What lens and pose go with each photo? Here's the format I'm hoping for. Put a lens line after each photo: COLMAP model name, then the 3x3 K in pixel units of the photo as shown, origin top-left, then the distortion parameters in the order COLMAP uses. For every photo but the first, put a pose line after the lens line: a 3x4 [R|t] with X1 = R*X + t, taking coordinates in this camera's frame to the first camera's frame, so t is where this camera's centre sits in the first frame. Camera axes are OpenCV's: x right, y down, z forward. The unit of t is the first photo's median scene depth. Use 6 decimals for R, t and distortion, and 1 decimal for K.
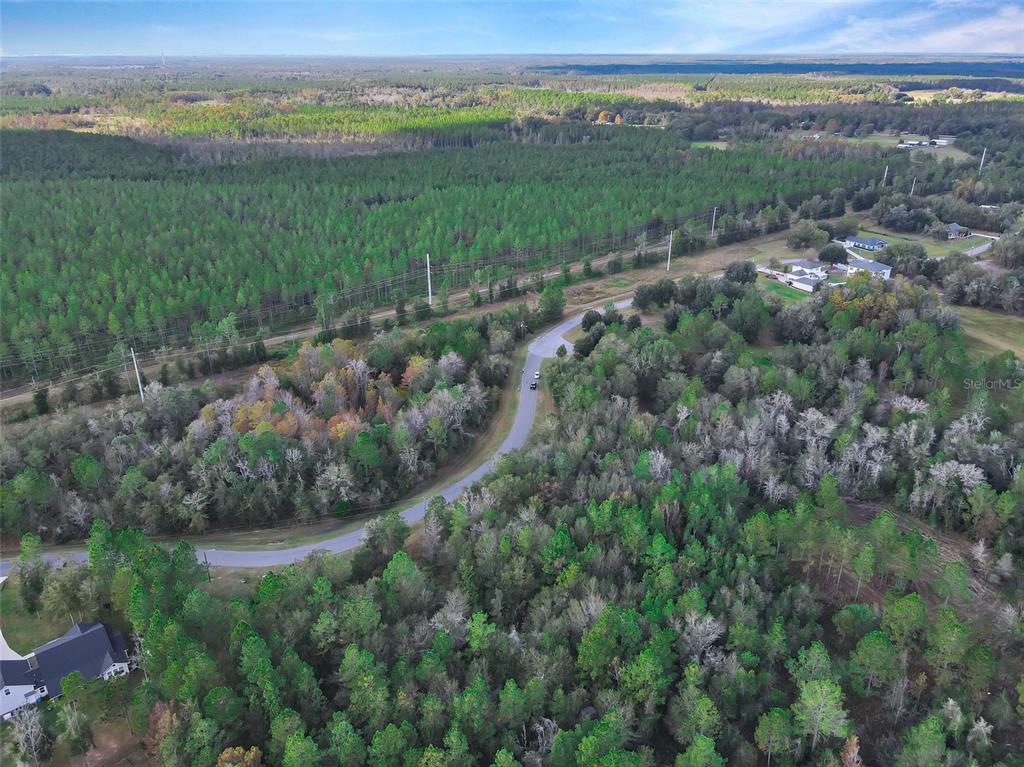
lens RADIAL K [[762.6, 0, 512.0], [0, 762.6, 383.5], [0, 0, 1]] dist [-0.001761, 0.032287]
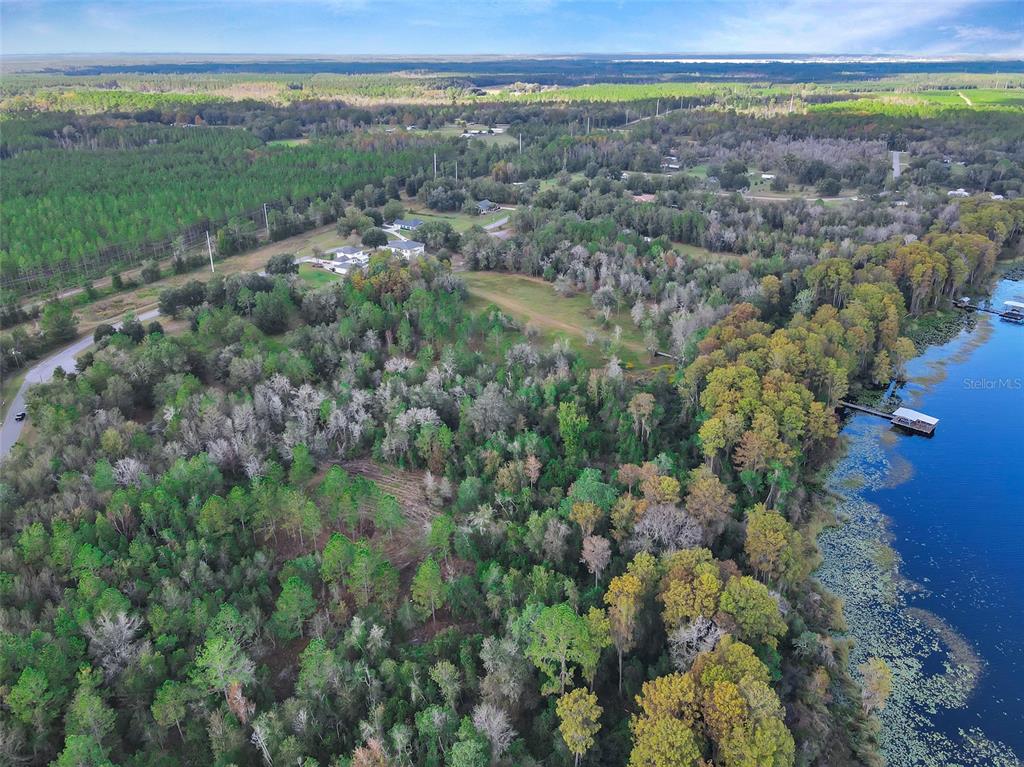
lens RADIAL K [[762.6, 0, 512.0], [0, 762.6, 383.5], [0, 0, 1]] dist [-0.001761, 0.032287]
pose [[0.891399, -0.184536, 0.413950, 0.116440], [0.184055, 0.982042, 0.041446, 0.021742], [-0.414165, 0.039245, 0.909355, -0.039425]]
